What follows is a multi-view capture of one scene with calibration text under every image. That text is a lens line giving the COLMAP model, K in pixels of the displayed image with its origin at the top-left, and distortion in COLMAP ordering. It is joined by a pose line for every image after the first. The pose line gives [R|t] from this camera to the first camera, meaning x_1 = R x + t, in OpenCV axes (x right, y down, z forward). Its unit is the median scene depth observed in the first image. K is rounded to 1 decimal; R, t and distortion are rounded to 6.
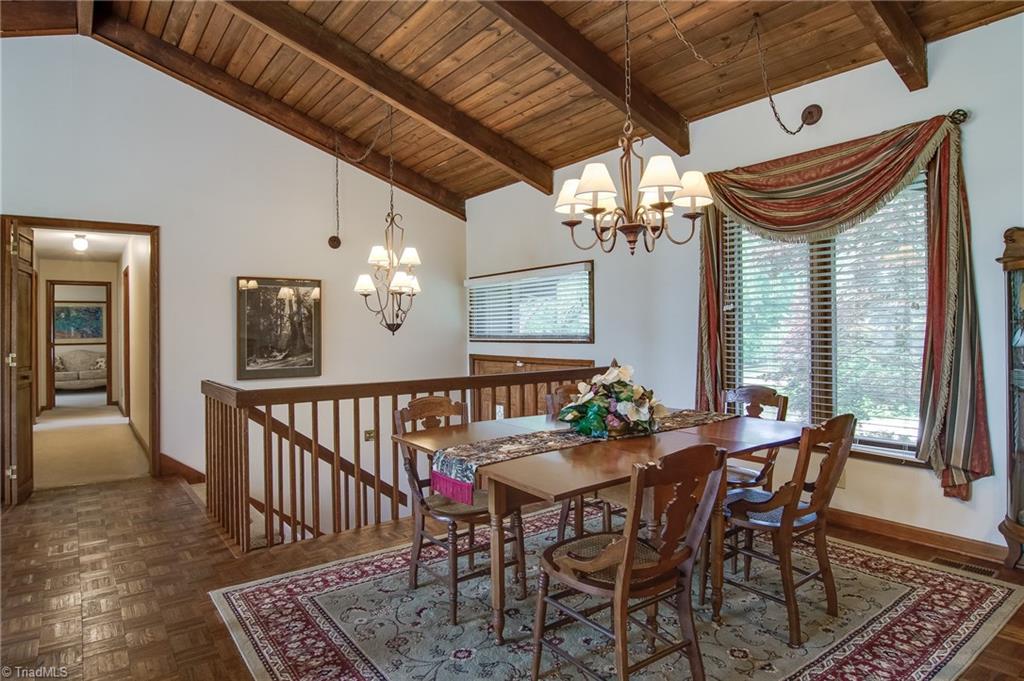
lens RADIAL K [[586.8, 0, 506.9], [0, 586.8, 327.4], [0, 0, 1]] dist [-0.020584, -0.000640]
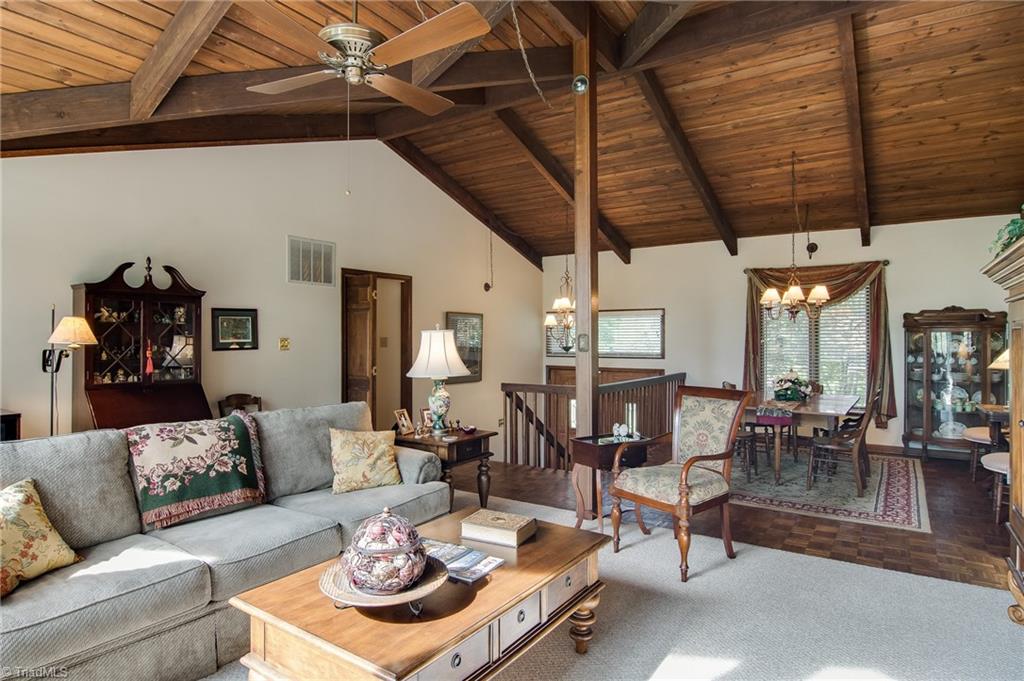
lens RADIAL K [[575.5, 0, 509.3], [0, 575.5, 335.3], [0, 0, 1]] dist [0.000022, -0.003336]
pose [[0.940884, 0.010521, 0.338564, -1.133537], [-0.010460, 0.999943, -0.002003, -0.043842], [-0.338566, -0.001656, 0.940941, -0.525895]]
